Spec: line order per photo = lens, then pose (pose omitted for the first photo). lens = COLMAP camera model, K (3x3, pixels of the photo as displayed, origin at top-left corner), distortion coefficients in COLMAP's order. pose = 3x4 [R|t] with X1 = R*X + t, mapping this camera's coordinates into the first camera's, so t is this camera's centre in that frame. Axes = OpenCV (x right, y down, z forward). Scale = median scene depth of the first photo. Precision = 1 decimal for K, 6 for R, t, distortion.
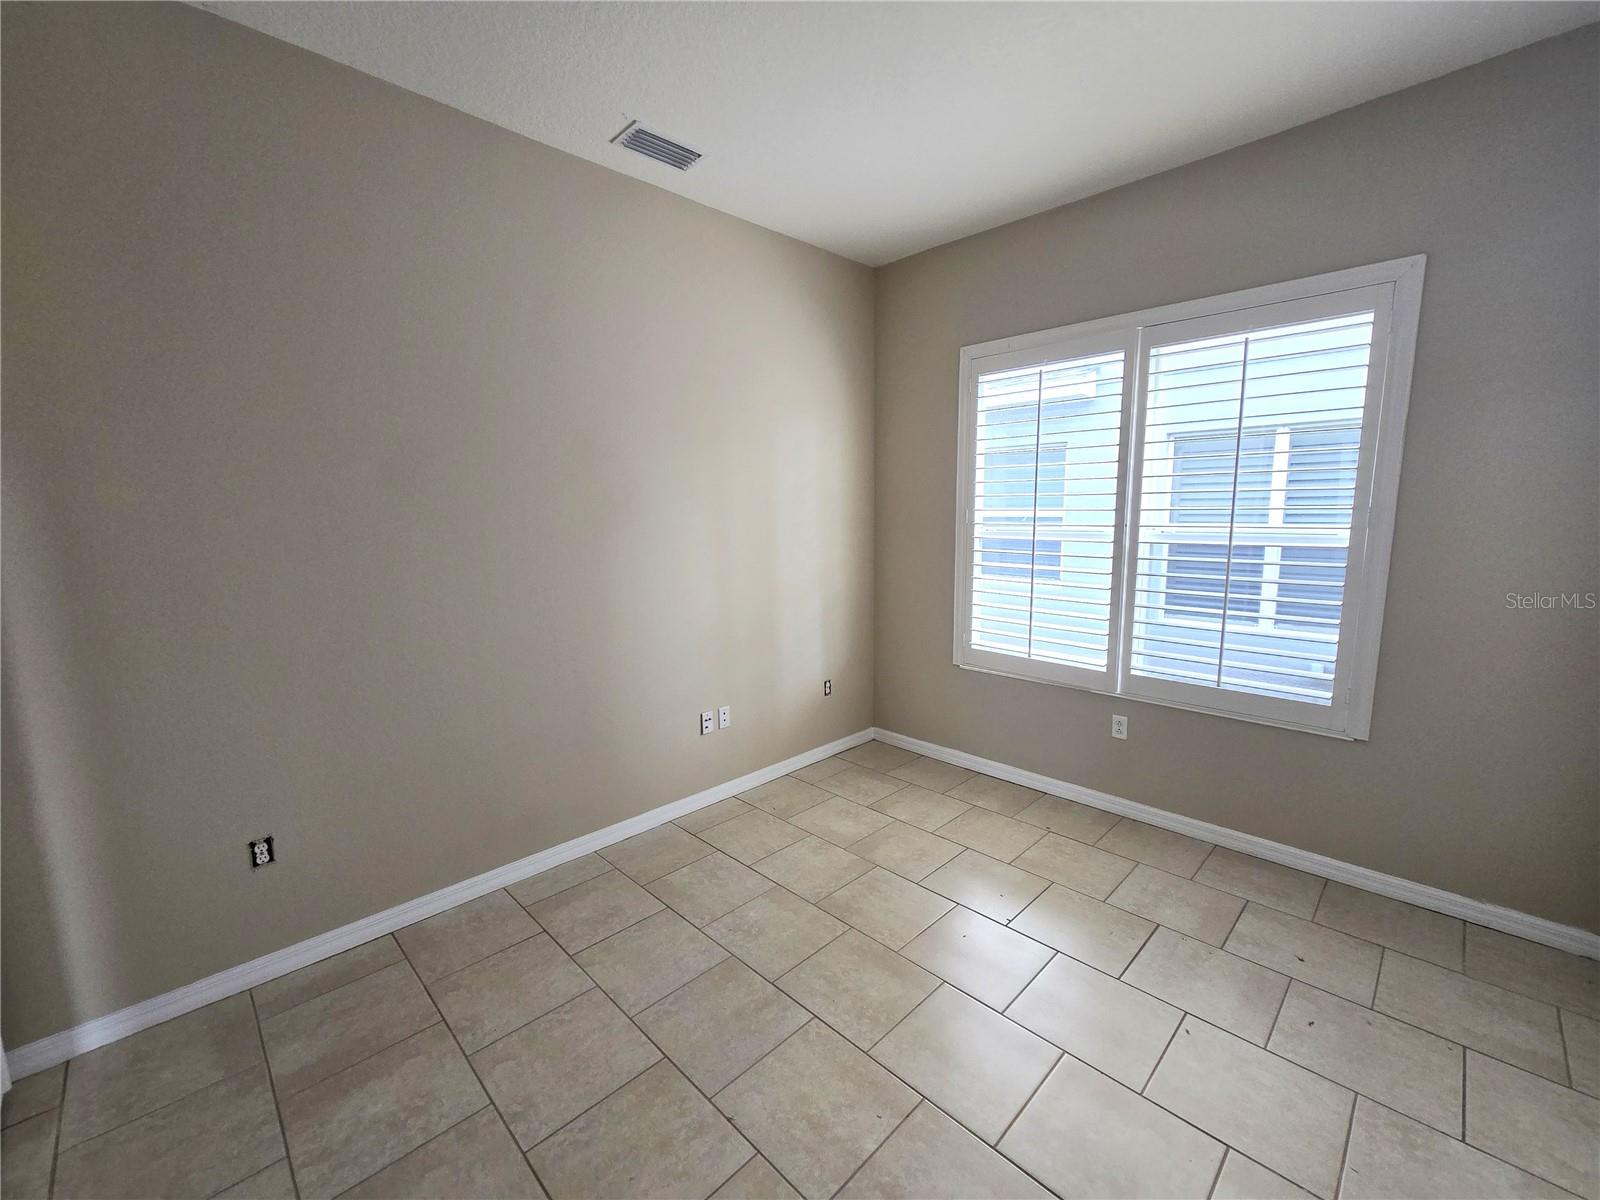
lens RADIAL K [[658.0, 0, 806.4], [0, 658.0, 612.7], [0, 0, 1]] dist [0.001238, -0.000998]
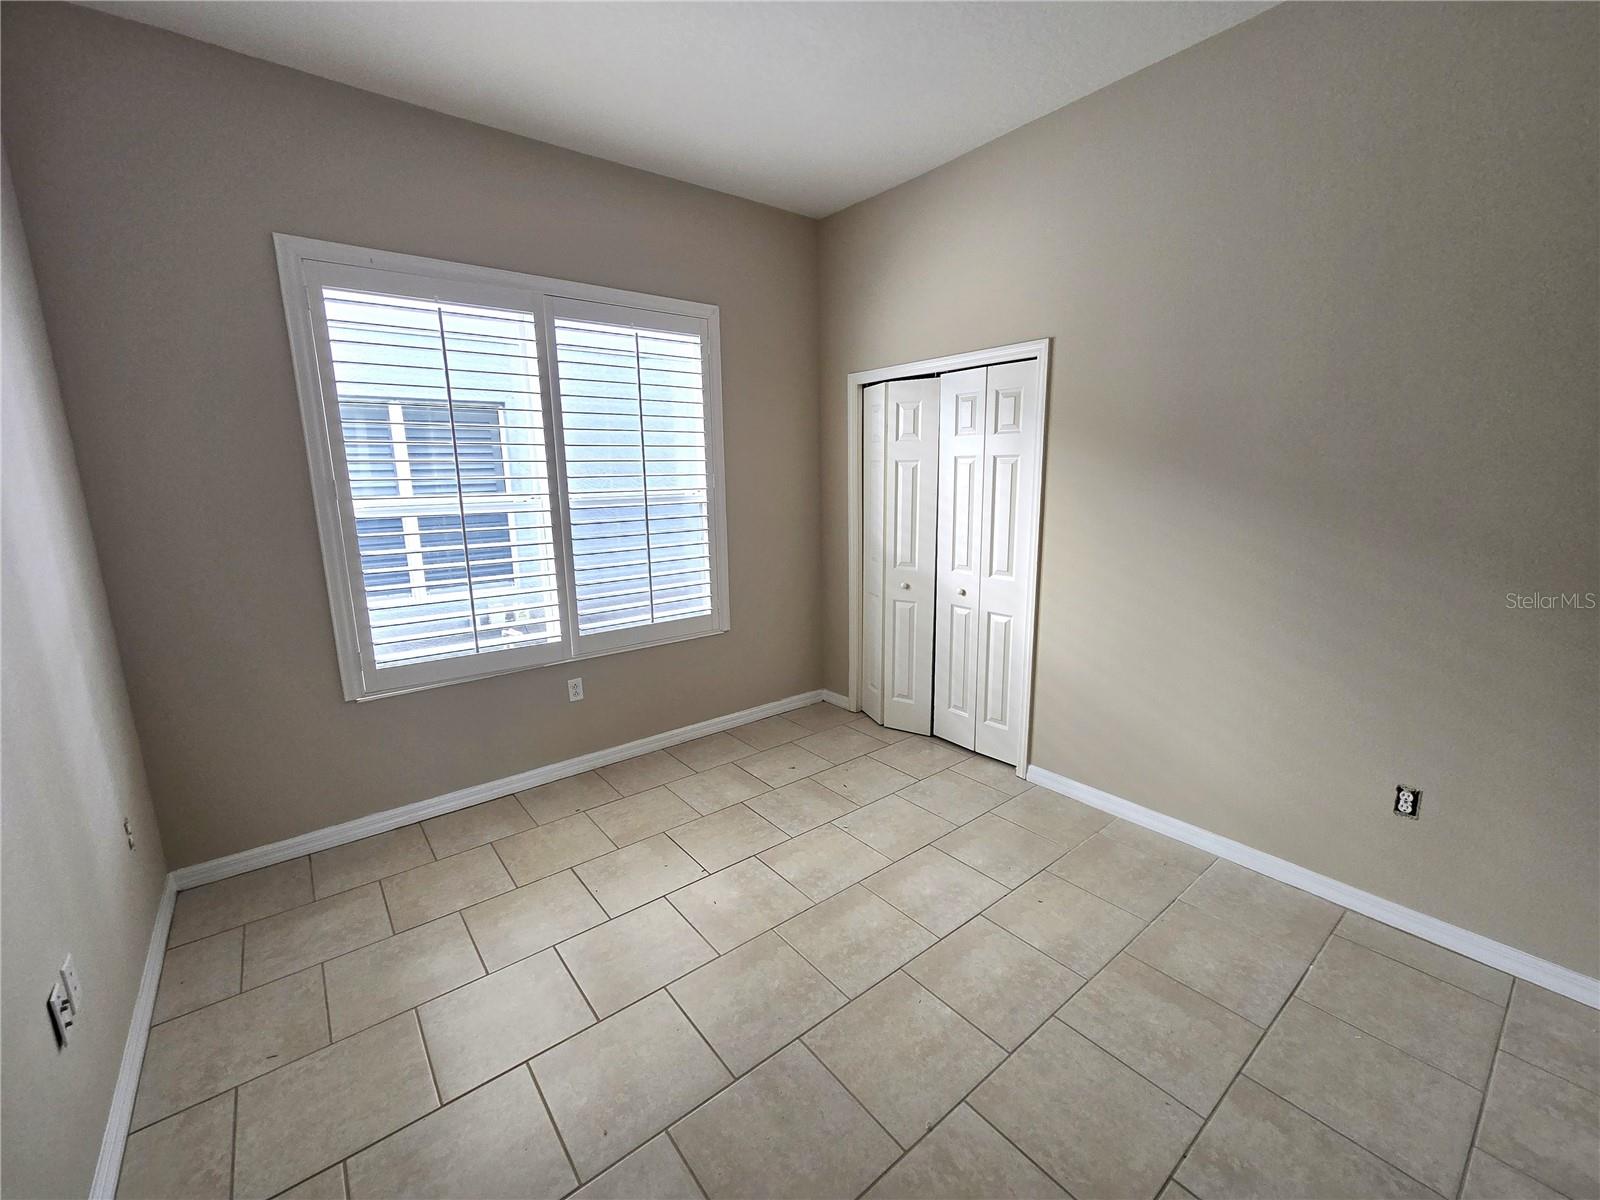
lens RADIAL K [[658.0, 0, 809.9], [0, 658.0, 607.2], [0, 0, 1]] dist [0.001238, -0.000998]
pose [[0.108622, -0.195872, 0.974595, -0.469846], [0.170115, 0.969597, 0.175907, -0.071465], [-0.979419, 0.146686, 0.138641, 0.486500]]
